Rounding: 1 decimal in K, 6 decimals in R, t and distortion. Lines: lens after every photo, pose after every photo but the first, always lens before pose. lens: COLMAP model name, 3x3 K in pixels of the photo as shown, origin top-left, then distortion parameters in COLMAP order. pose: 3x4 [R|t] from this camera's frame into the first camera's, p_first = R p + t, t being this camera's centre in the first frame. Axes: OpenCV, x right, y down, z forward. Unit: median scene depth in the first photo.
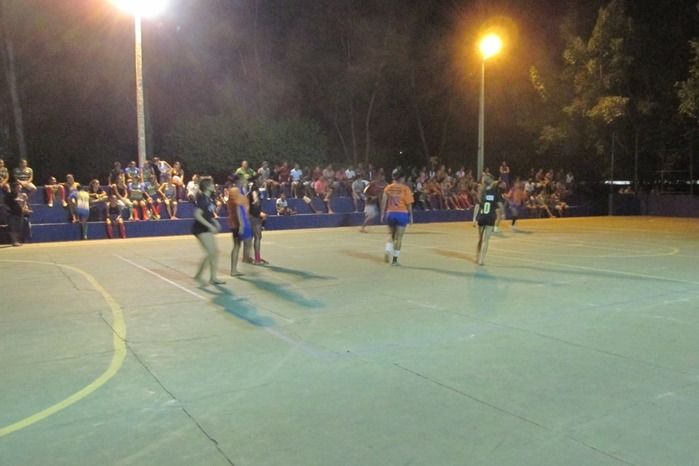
lens RADIAL K [[581.8, 0, 350.8], [0, 581.8, 233.8], [0, 0, 1]] dist [-0.029115, -0.002808]
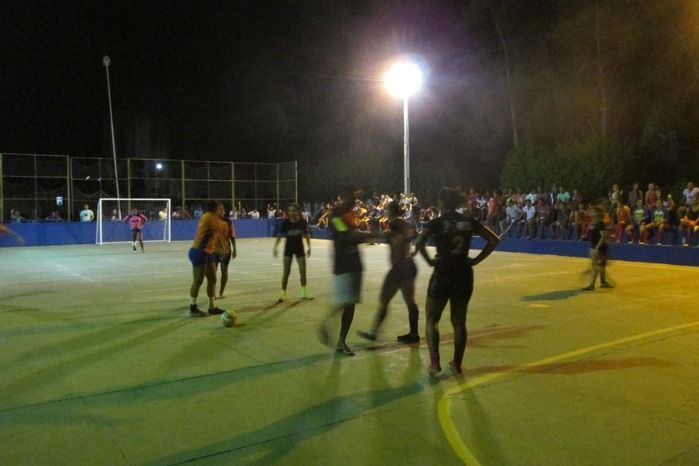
lens RADIAL K [[593.0, 0, 350.0], [0, 593.0, 240.8], [0, 0, 1]] dist [-0.014843, 0.005932]
pose [[0.054898, 0.052406, -0.997116, 1.370950], [-0.085762, 0.995179, 0.047582, -0.077530], [0.994802, 0.082903, 0.059128, 0.924563]]
